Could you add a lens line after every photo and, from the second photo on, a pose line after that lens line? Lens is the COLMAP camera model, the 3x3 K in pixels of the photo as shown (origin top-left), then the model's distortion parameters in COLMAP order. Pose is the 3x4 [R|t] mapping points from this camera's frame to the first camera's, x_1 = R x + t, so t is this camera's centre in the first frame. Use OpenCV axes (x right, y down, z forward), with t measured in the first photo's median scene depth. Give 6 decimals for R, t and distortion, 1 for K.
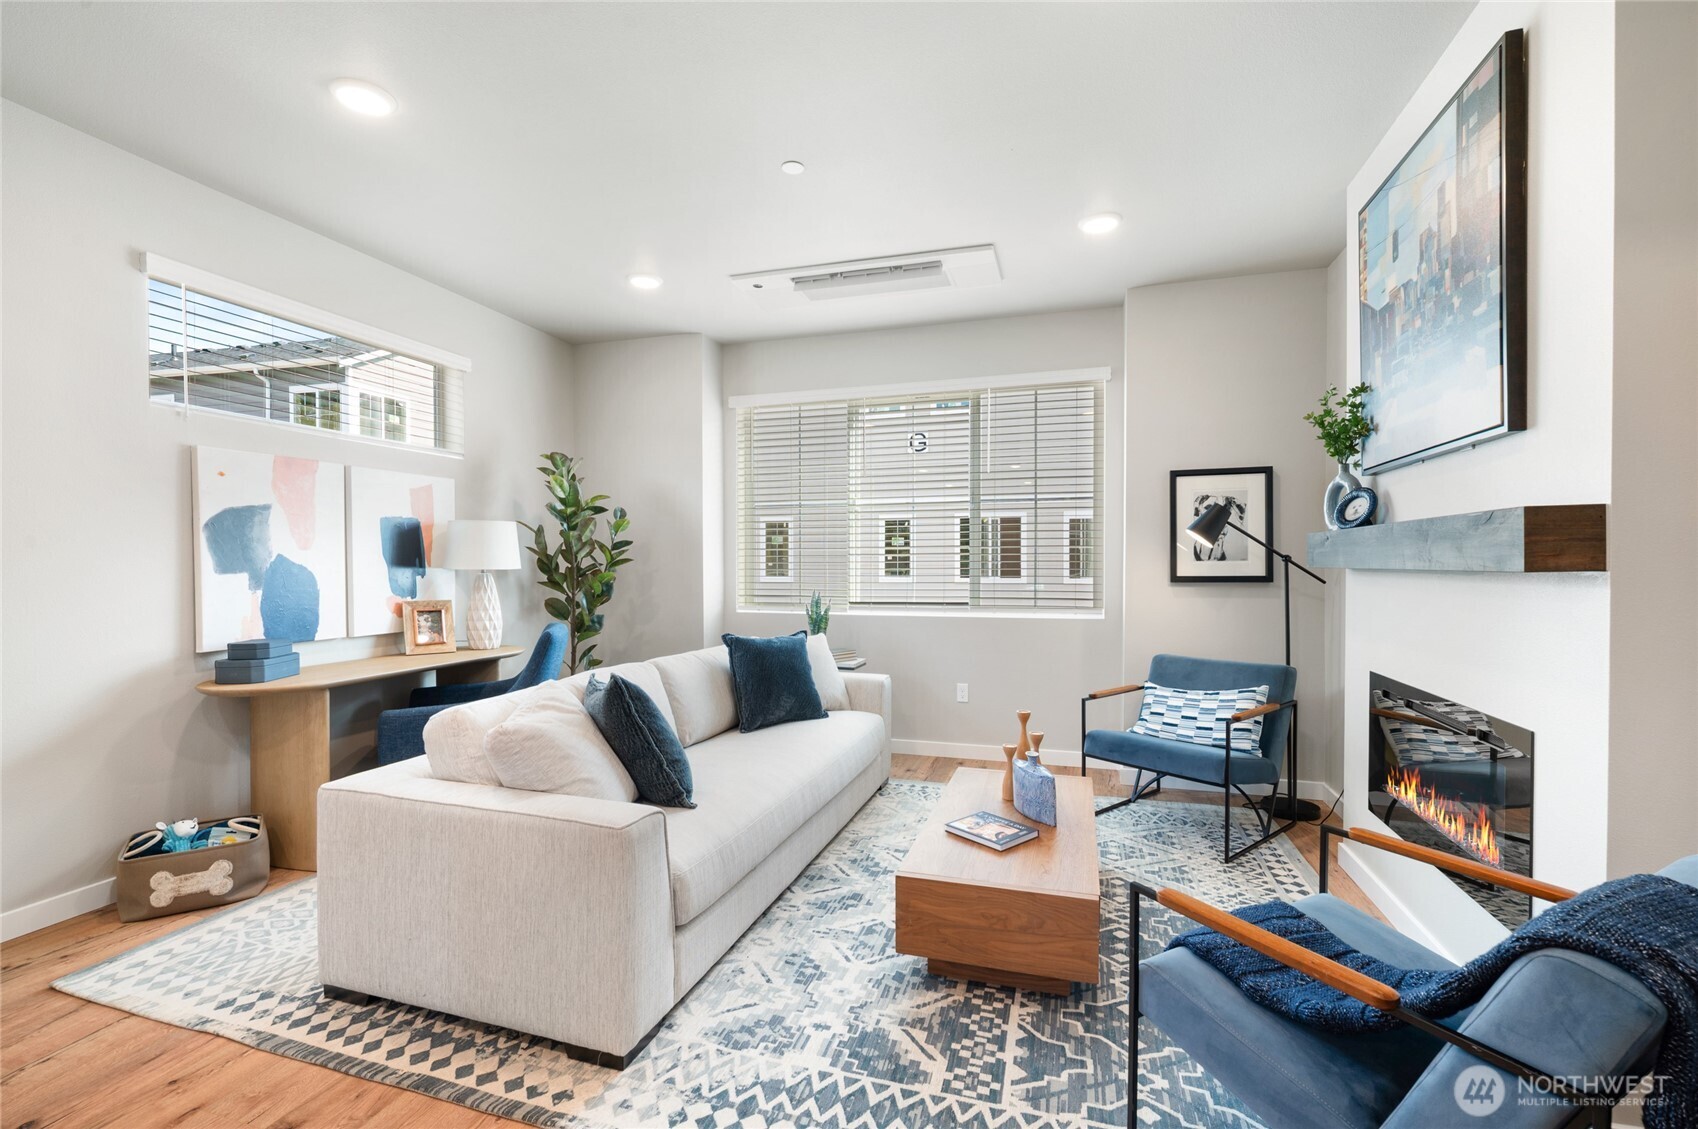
lens RADIAL K [[742.5, 0, 858.2], [0, 742.5, 571.0], [0, 0, 1]] dist [0.000433, -0.000394]
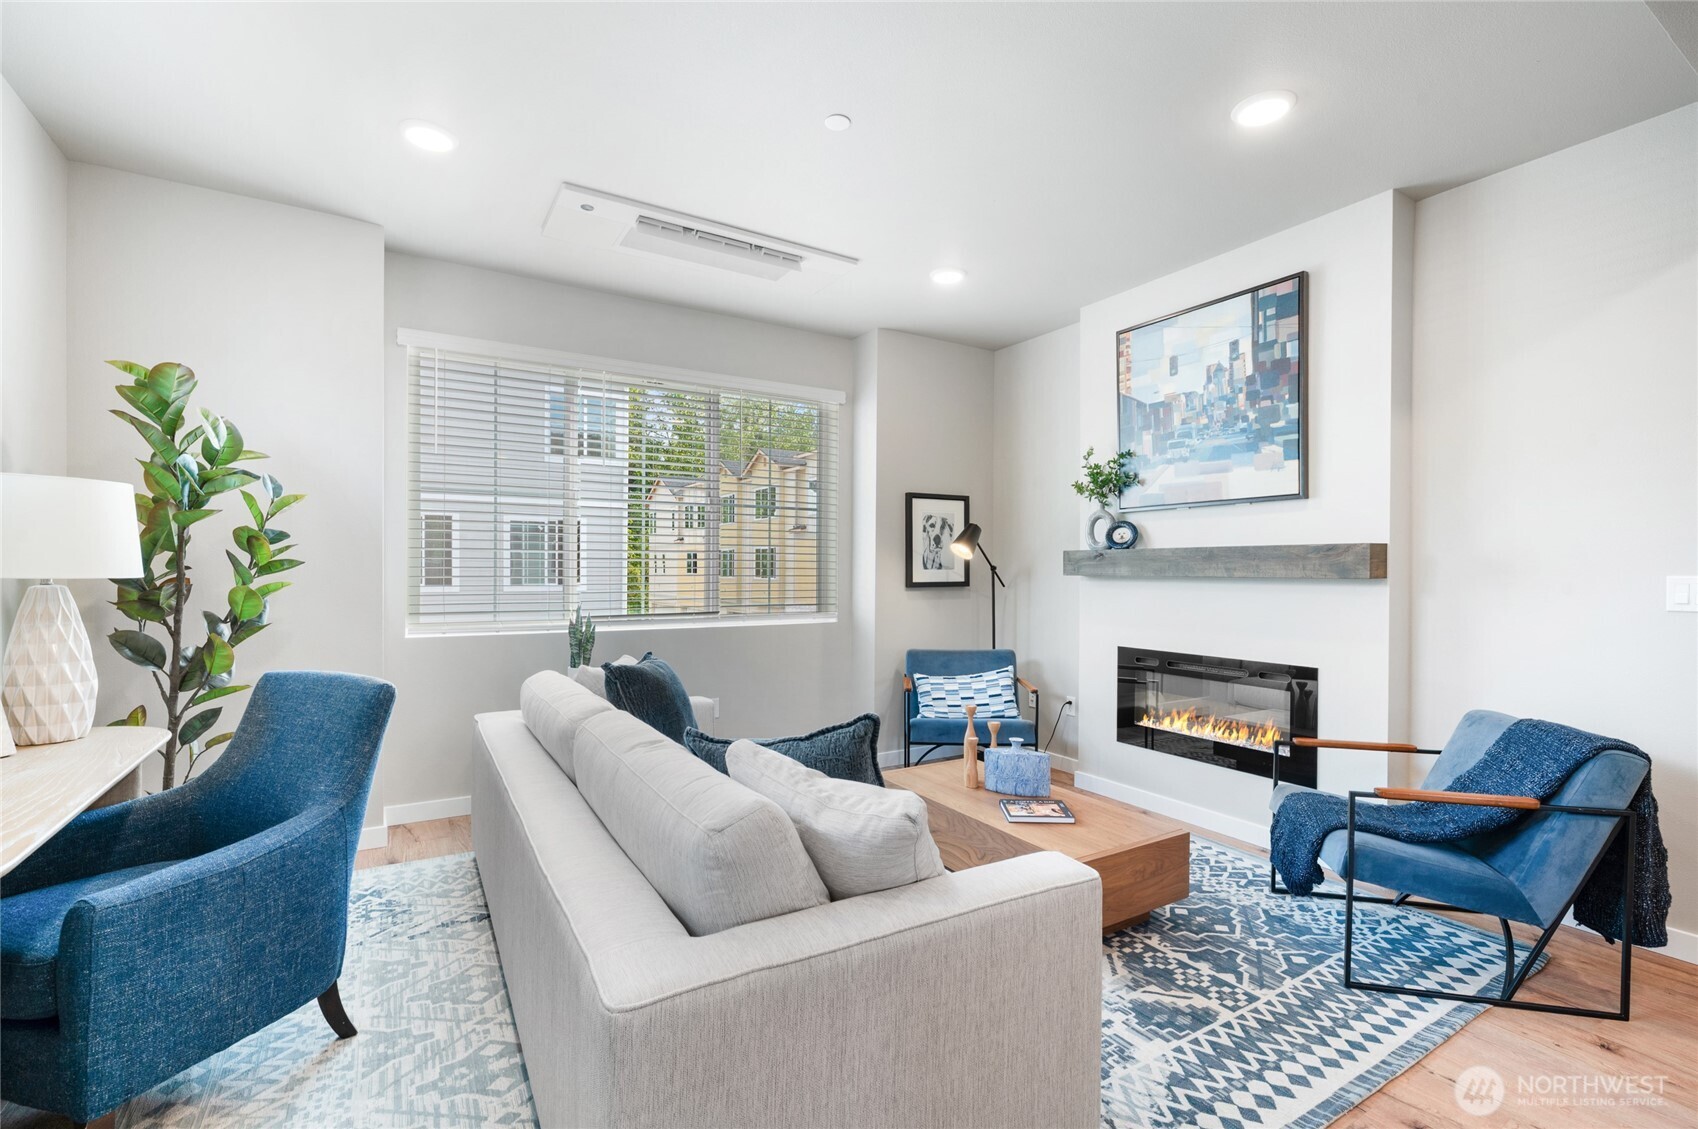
lens RADIAL K [[742.5, 0, 860.9], [0, 742.5, 573.2], [0, 0, 1]] dist [0.000433, -0.000394]
pose [[0.666828, 0.001953, 0.745210, -0.770956], [0.000920, 0.999994, -0.003444, -0.005069], [-0.745212, 0.002982, 0.666822, 0.417634]]
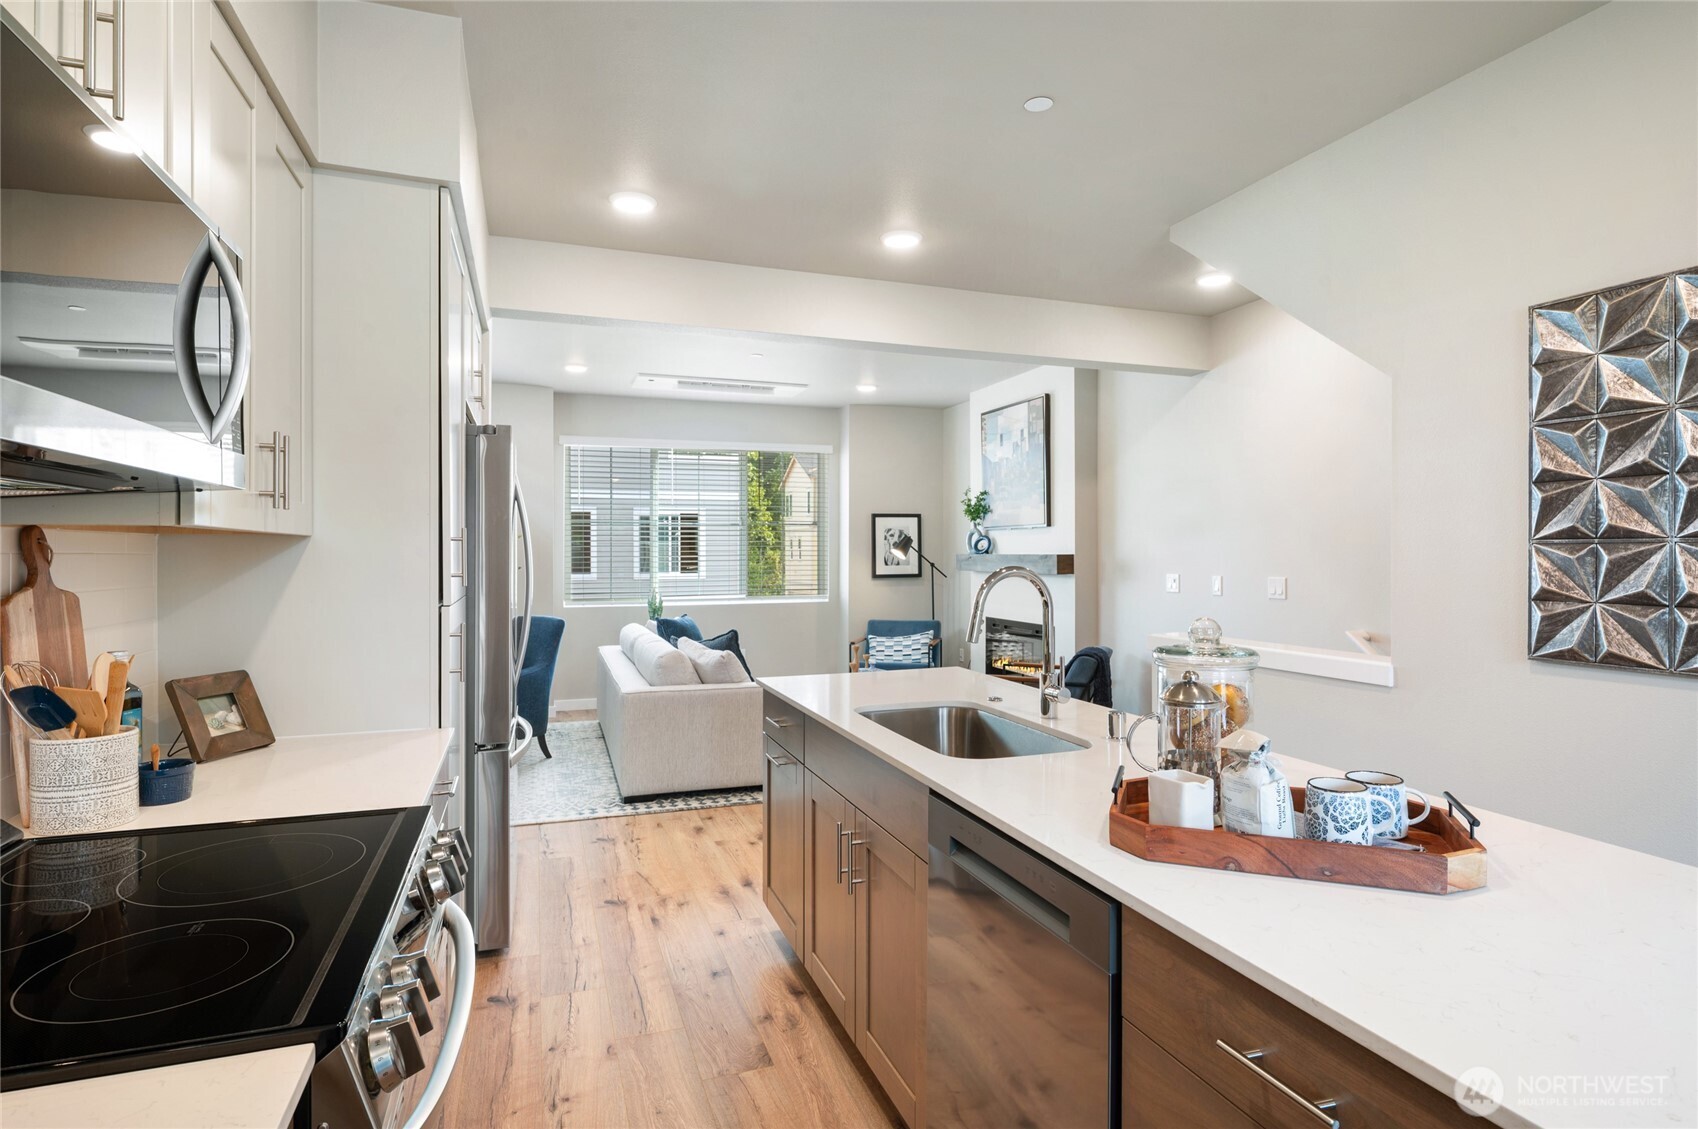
lens RADIAL K [[859.9, 0, 866.4], [0, 859.9, 551.8], [0, 0, 1]] dist [-0.002797, -0.000040]
pose [[0.798804, 0.001237, 0.601591, -1.216705], [0.006006, 0.999932, -0.010031, -0.039115], [-0.601562, 0.011626, 0.798742, -0.902728]]
